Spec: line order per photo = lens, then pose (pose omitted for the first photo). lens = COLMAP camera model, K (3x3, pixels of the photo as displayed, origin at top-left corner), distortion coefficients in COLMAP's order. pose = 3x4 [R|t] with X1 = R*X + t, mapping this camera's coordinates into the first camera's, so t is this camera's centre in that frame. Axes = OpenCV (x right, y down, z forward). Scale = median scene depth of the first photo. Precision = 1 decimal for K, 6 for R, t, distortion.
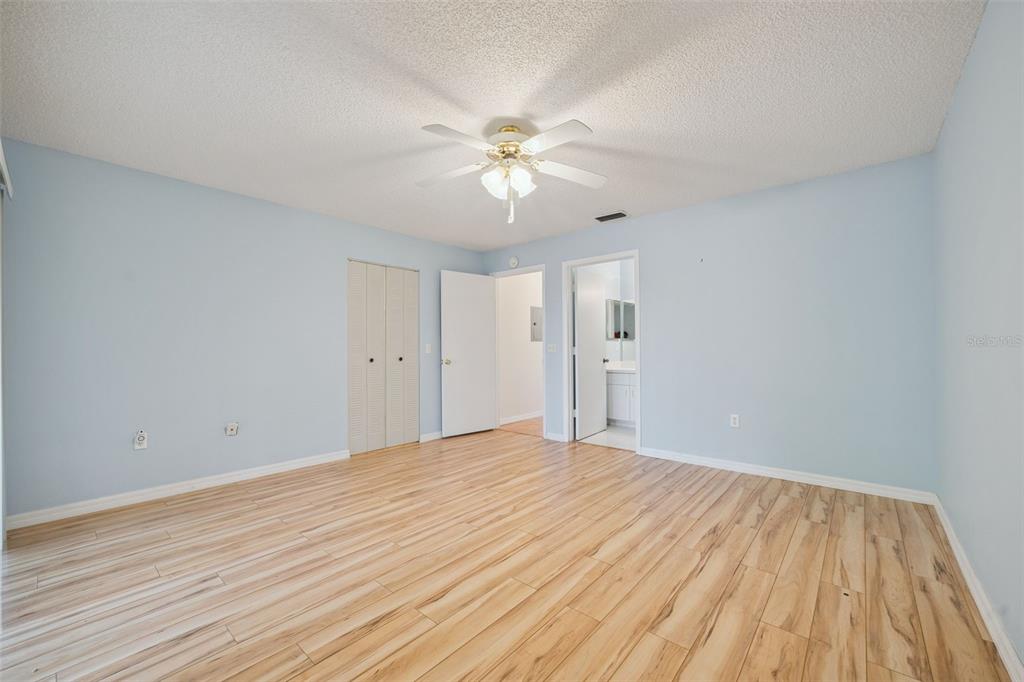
lens RADIAL K [[419.2, 0, 510.2], [0, 419.2, 344.9], [0, 0, 1]] dist [-0.011311, 0.000209]
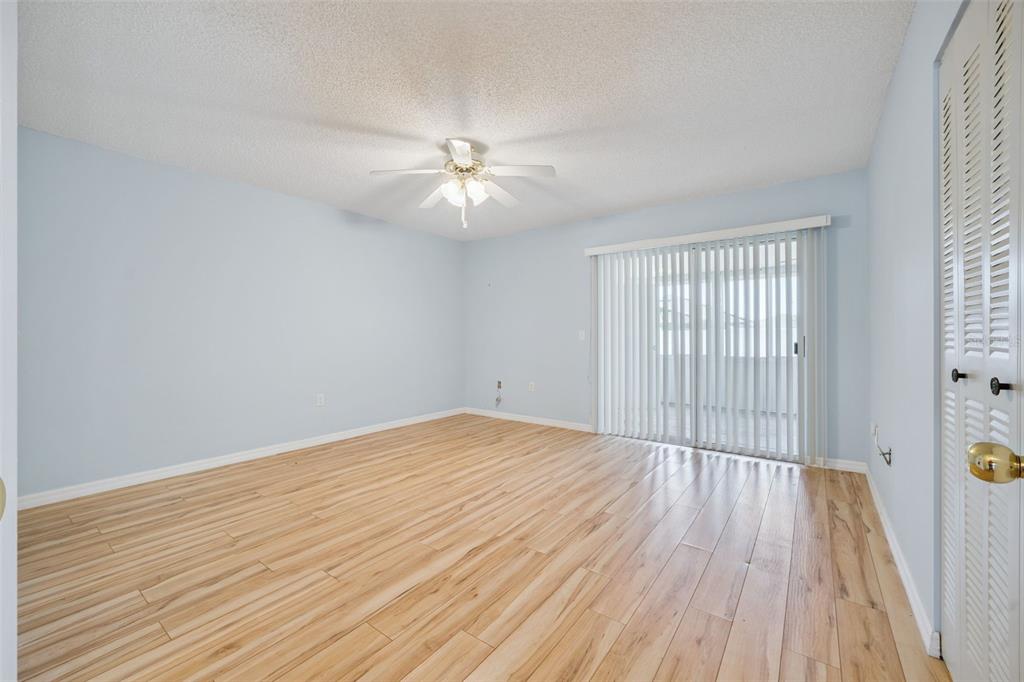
lens RADIAL K [[418.1, 0, 504.7], [0, 418.1, 327.1], [0, 0, 1]] dist [-0.011196, 0.000194]
pose [[-0.997969, 0.005402, -0.063474, -0.029787], [0.007027, 0.999653, -0.025400, 0.014603], [0.063315, -0.025795, -0.997660, 1.986534]]
